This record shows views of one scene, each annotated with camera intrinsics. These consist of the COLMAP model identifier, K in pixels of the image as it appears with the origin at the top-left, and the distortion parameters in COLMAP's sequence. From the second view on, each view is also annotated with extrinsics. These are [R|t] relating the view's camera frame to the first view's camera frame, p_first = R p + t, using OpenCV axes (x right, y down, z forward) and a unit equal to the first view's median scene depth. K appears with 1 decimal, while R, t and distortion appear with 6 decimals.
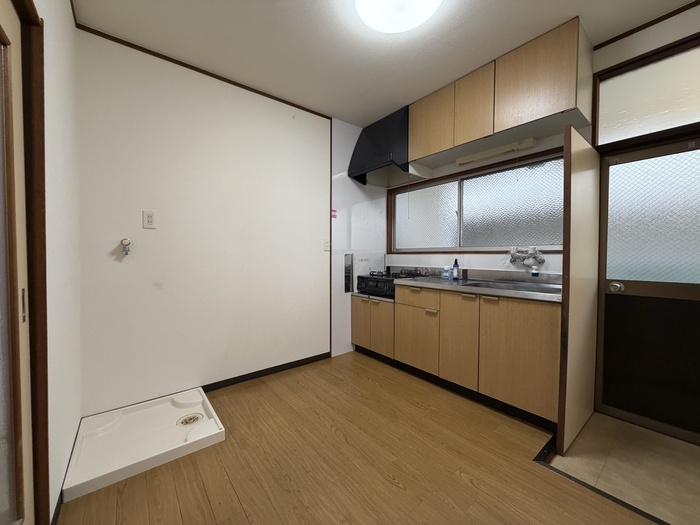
lens RADIAL K [[277.3, 0, 348.9], [0, 277.3, 262.3], [0, 0, 1]] dist [0.001471, -0.000545]
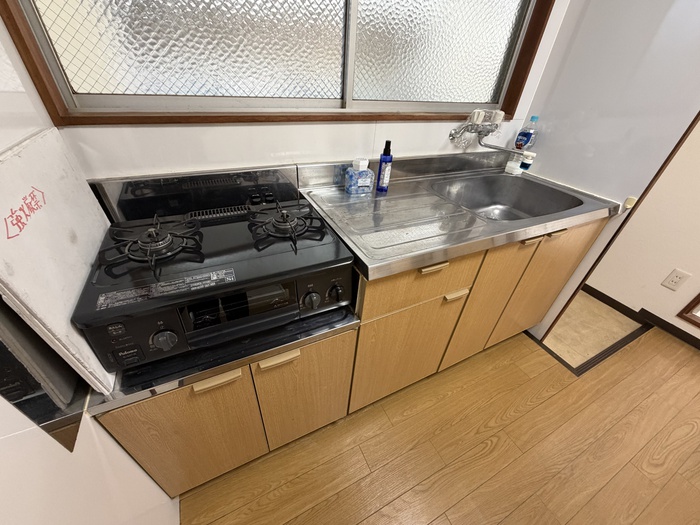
lens RADIAL K [[277.3, 0, 352.0], [0, 277.3, 261.1], [0, 0, 1]] dist [0.001471, -0.000545]
pose [[0.210688, -0.552417, 0.806502, -0.067632], [-0.040562, 0.819370, 0.571828, -0.119879], [-0.976711, -0.153191, 0.150225, 1.154551]]
